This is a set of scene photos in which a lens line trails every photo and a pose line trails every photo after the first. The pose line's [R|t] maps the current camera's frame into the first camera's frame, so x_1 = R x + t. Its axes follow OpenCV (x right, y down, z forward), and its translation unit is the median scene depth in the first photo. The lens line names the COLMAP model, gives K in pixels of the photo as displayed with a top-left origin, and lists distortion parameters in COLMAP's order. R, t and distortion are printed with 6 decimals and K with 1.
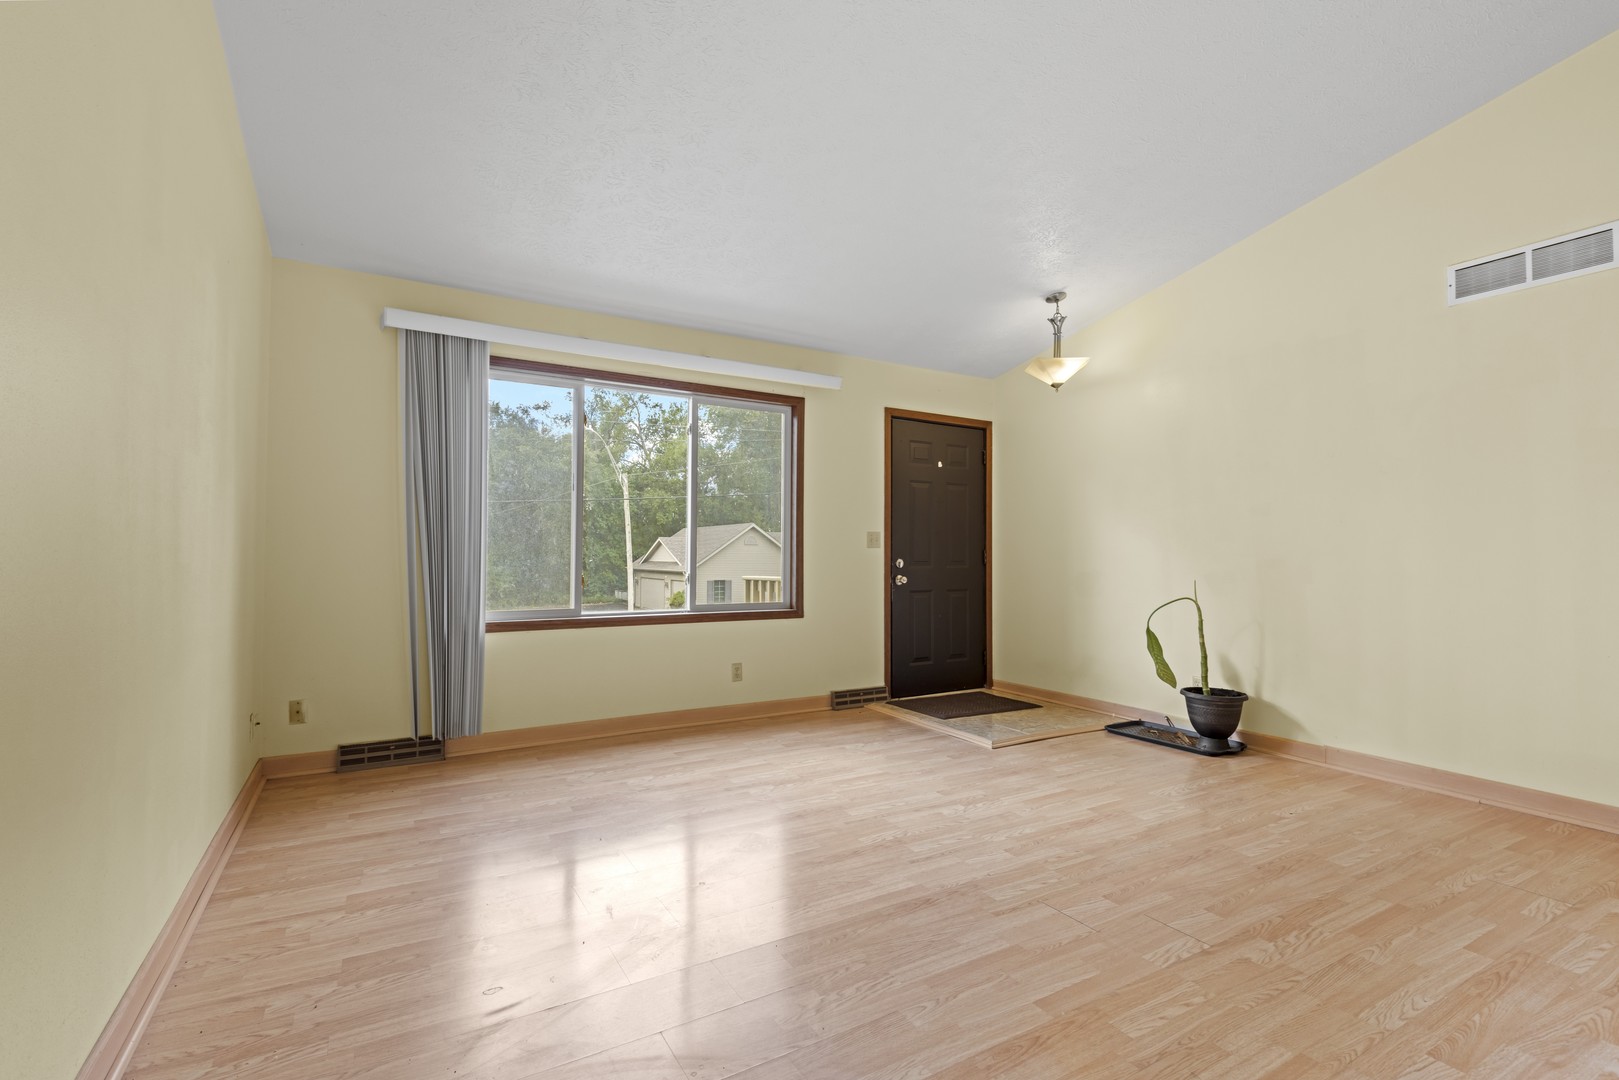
lens RADIAL K [[735.7, 0, 809.5], [0, 735.7, 540.0], [0, 0, 1]] dist [0.002012, 0.000342]
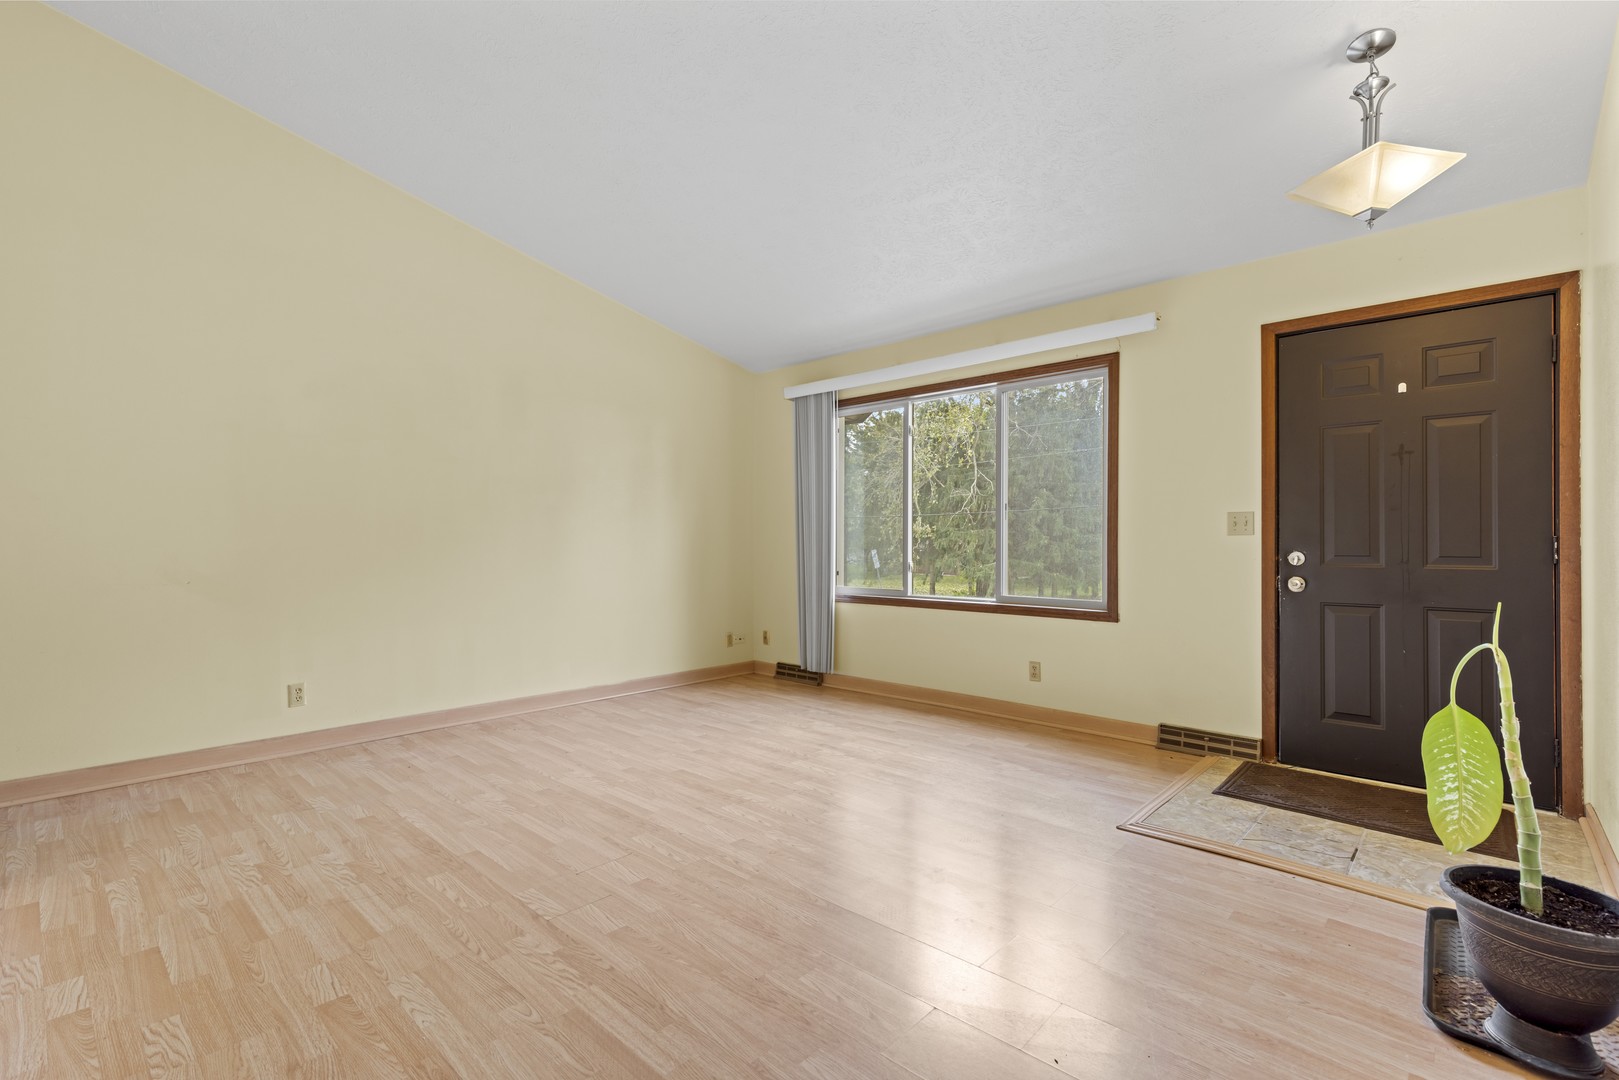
lens RADIAL K [[730.9, 0, 803.1], [0, 730.9, 550.6], [0, 0, 1]] dist [0.005998, -0.000599]
pose [[0.284156, 0.005516, -0.958762, 0.852878], [0.014967, 0.999836, 0.010189, 0.016047], [0.958661, -0.017245, 0.284027, 0.556902]]
